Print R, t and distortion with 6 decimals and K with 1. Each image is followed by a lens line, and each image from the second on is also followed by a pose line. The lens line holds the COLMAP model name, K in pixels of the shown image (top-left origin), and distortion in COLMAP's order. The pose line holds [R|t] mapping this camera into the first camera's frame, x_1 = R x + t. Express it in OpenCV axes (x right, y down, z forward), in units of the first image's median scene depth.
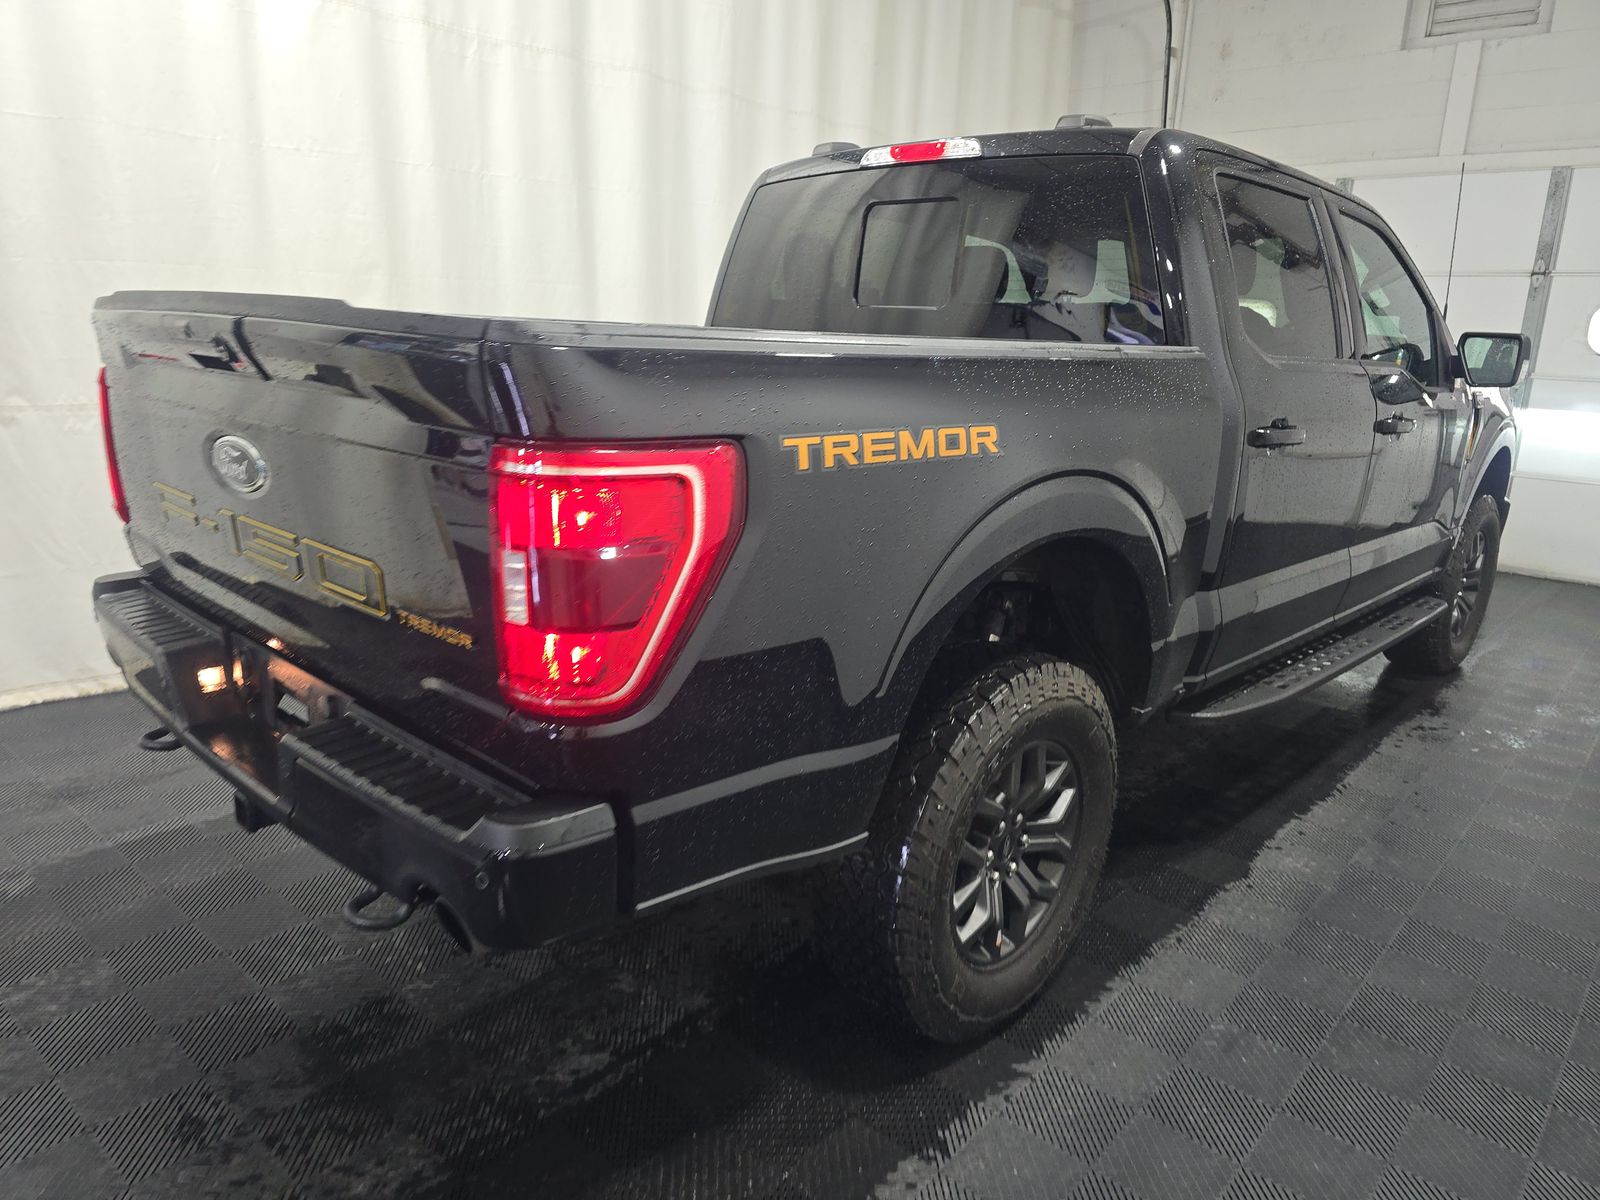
lens RADIAL K [[1073.0, 0, 800.0], [0, 1073.0, 600.0], [0, 0, 1]] dist [0.077005, -0.075378]
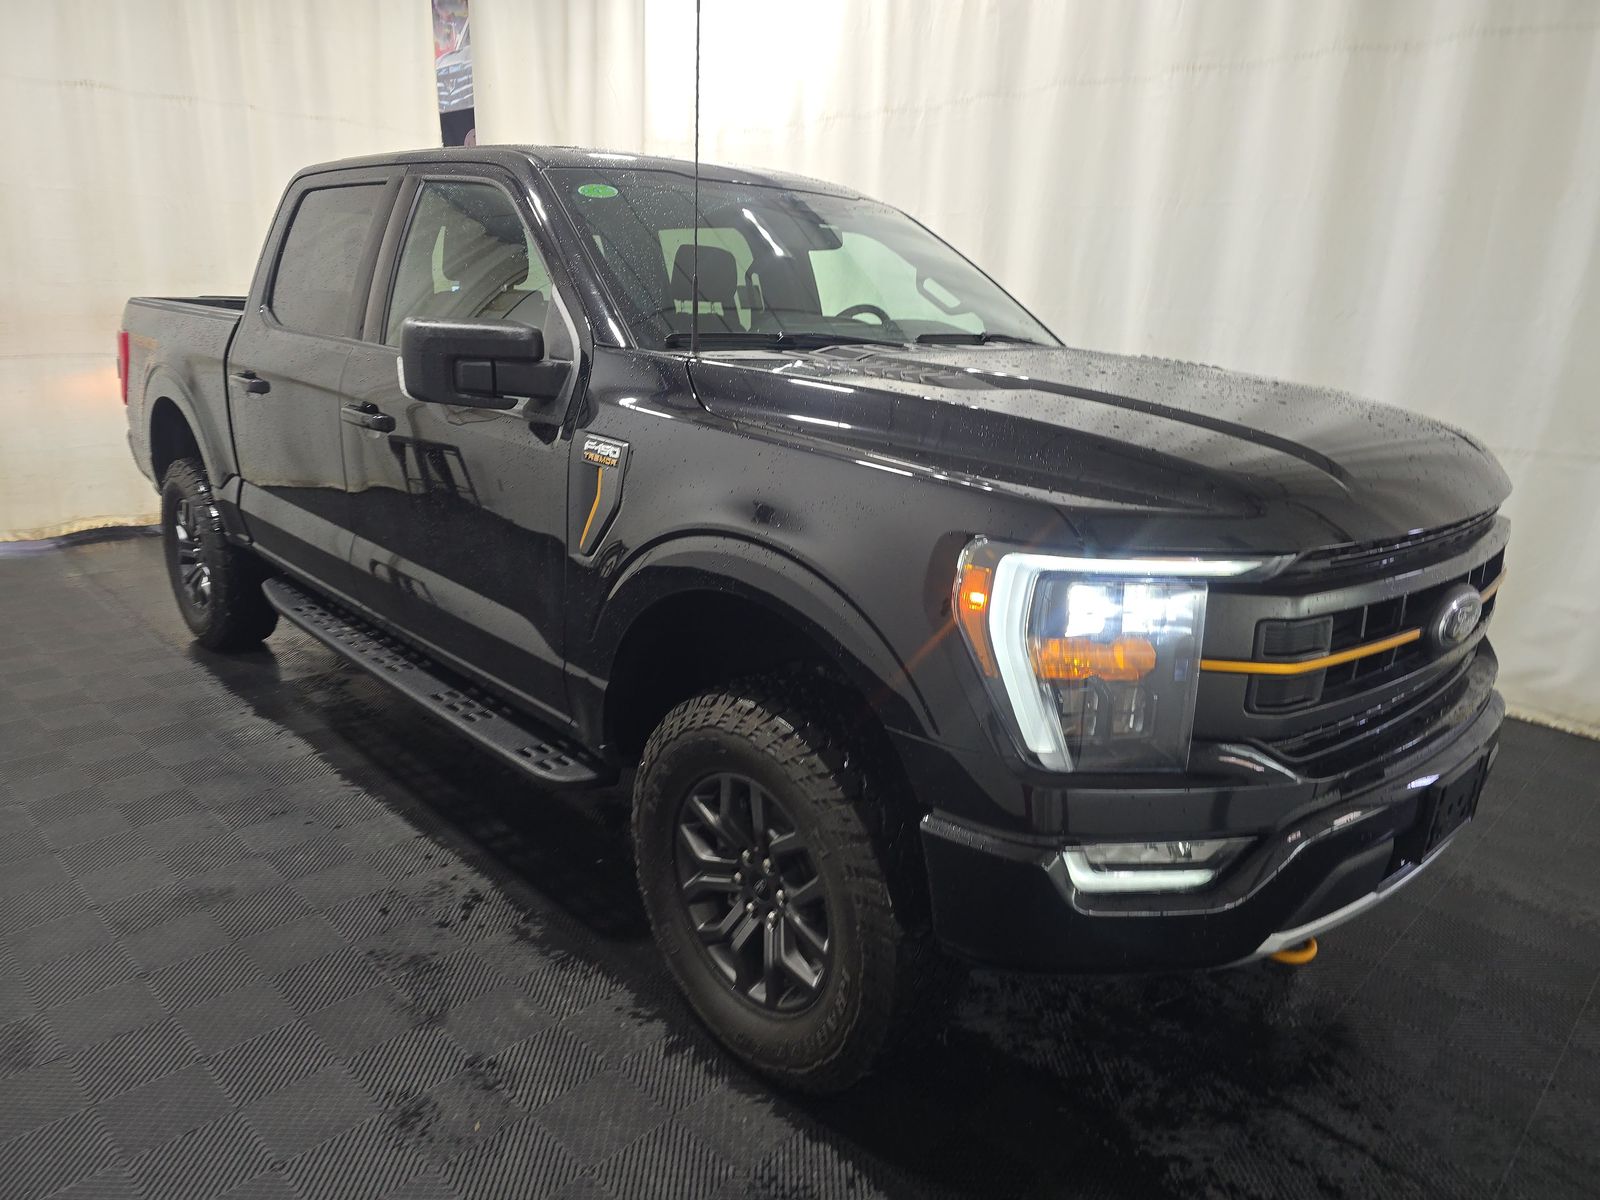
lens RADIAL K [[1073.0, 0, 800.0], [0, 1073.0, 600.0], [0, 0, 1]] dist [0.077005, -0.075378]
pose [[-0.068542, 0.245658, -0.966930, 1.087373], [-0.281447, 0.925081, 0.254976, -0.275878], [0.957126, 0.289617, 0.005733, 1.043371]]
